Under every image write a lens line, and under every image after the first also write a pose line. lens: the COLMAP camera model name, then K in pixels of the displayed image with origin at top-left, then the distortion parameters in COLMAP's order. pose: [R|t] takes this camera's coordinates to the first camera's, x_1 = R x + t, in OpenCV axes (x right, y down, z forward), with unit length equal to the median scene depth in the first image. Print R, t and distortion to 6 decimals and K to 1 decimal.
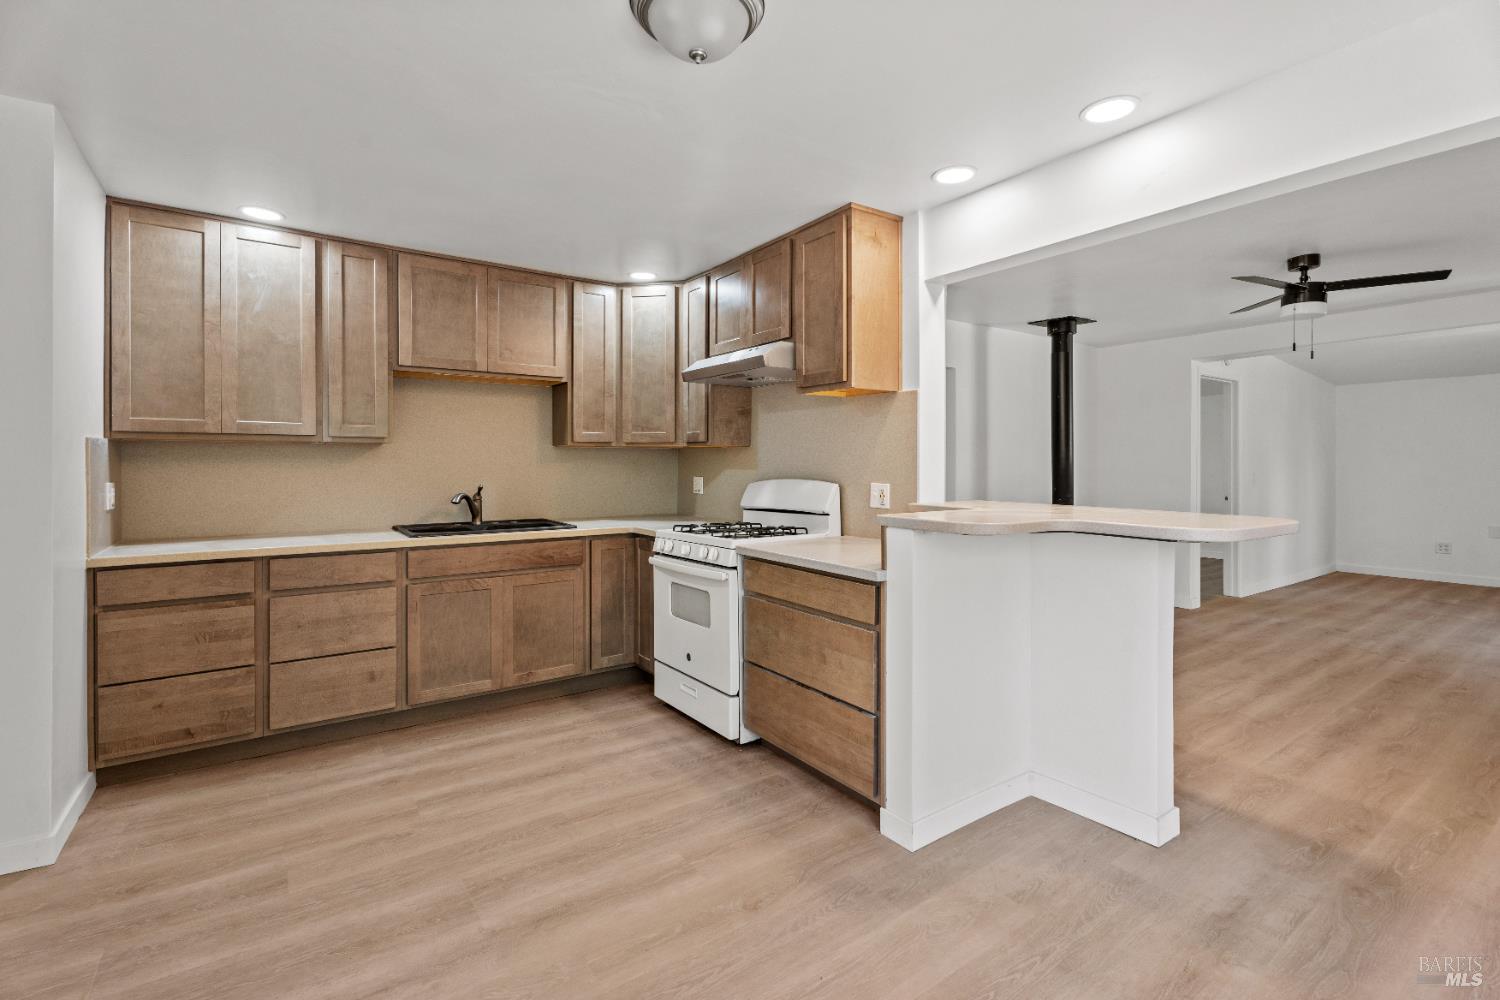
lens RADIAL K [[674.1, 0, 751.1], [0, 674.1, 462.9], [0, 0, 1]] dist [0.004767, 0.000831]
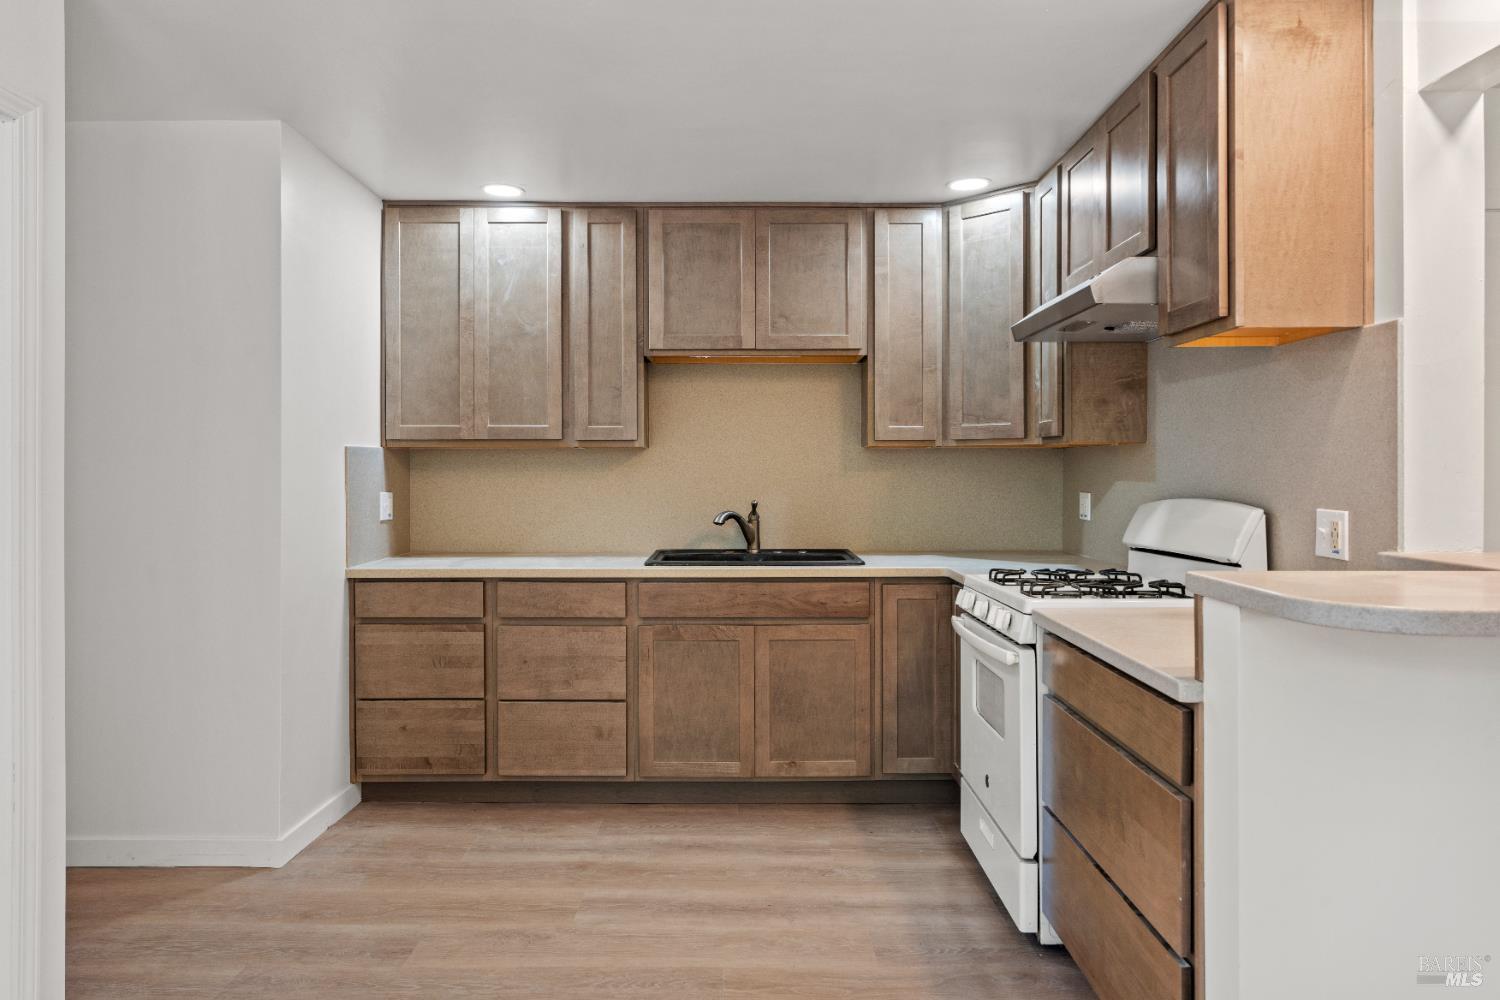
lens RADIAL K [[946.7, 0, 752.6], [0, 946.7, 469.9], [0, 0, 1]] dist [-0.008919, 0.016487]
pose [[0.820188, -0.002887, -0.572086, 0.250055], [0.002494, 0.999996, -0.001472, -0.000074], [0.572088, -0.000219, 0.820192, 0.169255]]
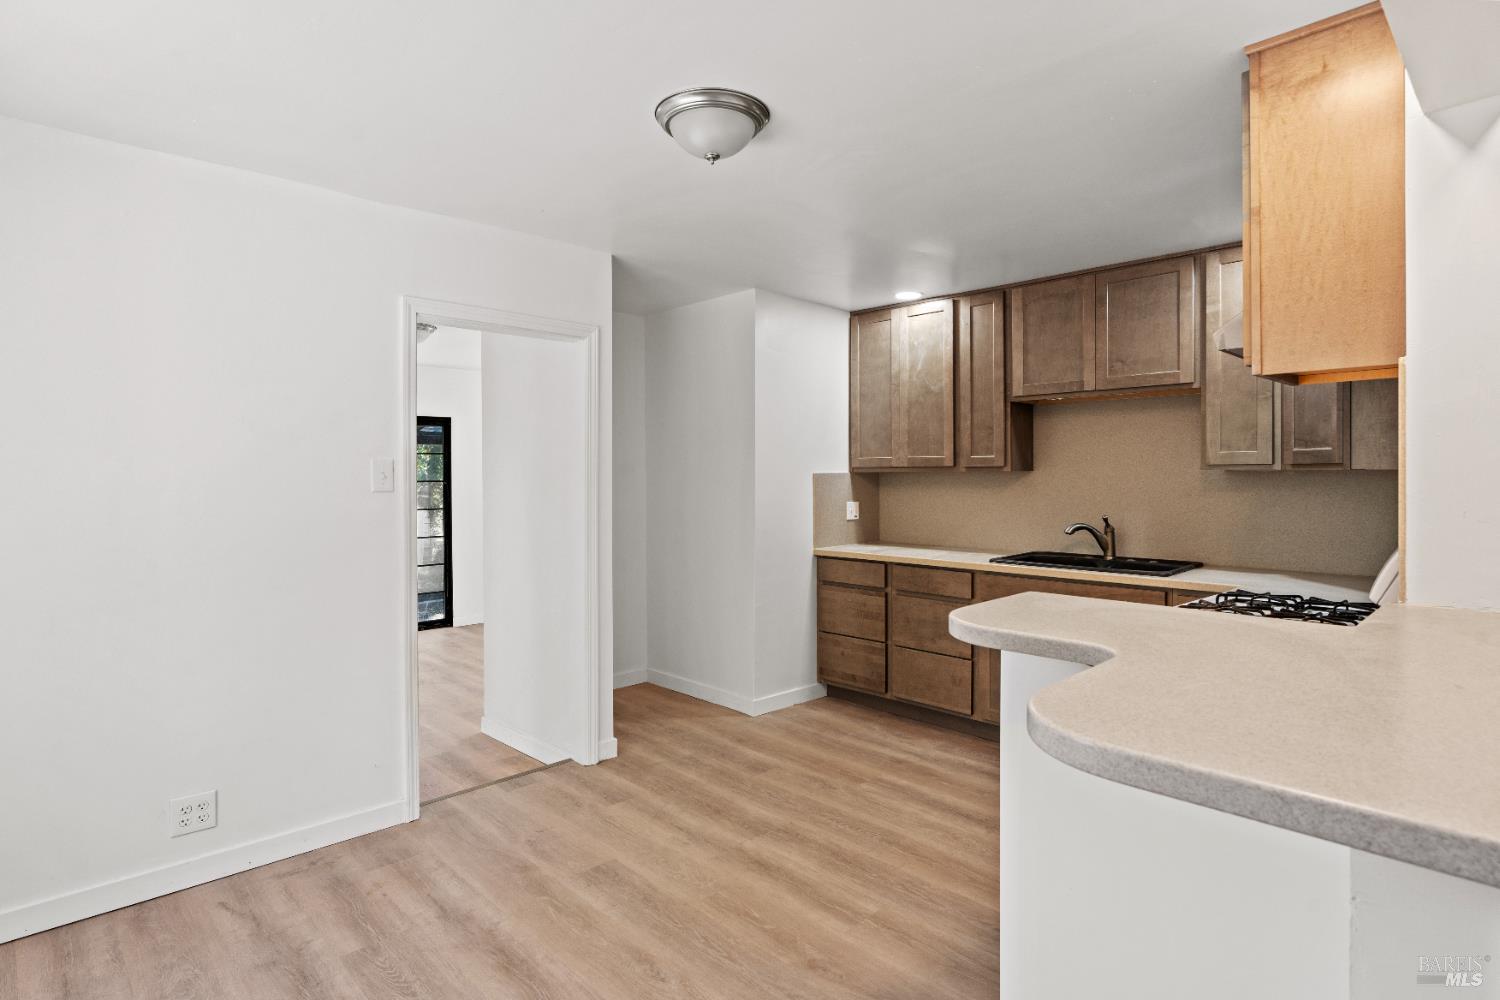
lens RADIAL K [[789.8, 0, 757.4], [0, 789.8, 477.8], [0, 0, 1]] dist [-0.006811, 0.000195]
pose [[0.164261, 0.003803, -0.986410, 0.696191], [0.002005, 0.999989, 0.004189, -0.029054], [0.986415, -0.002665, 0.164251, 0.465969]]
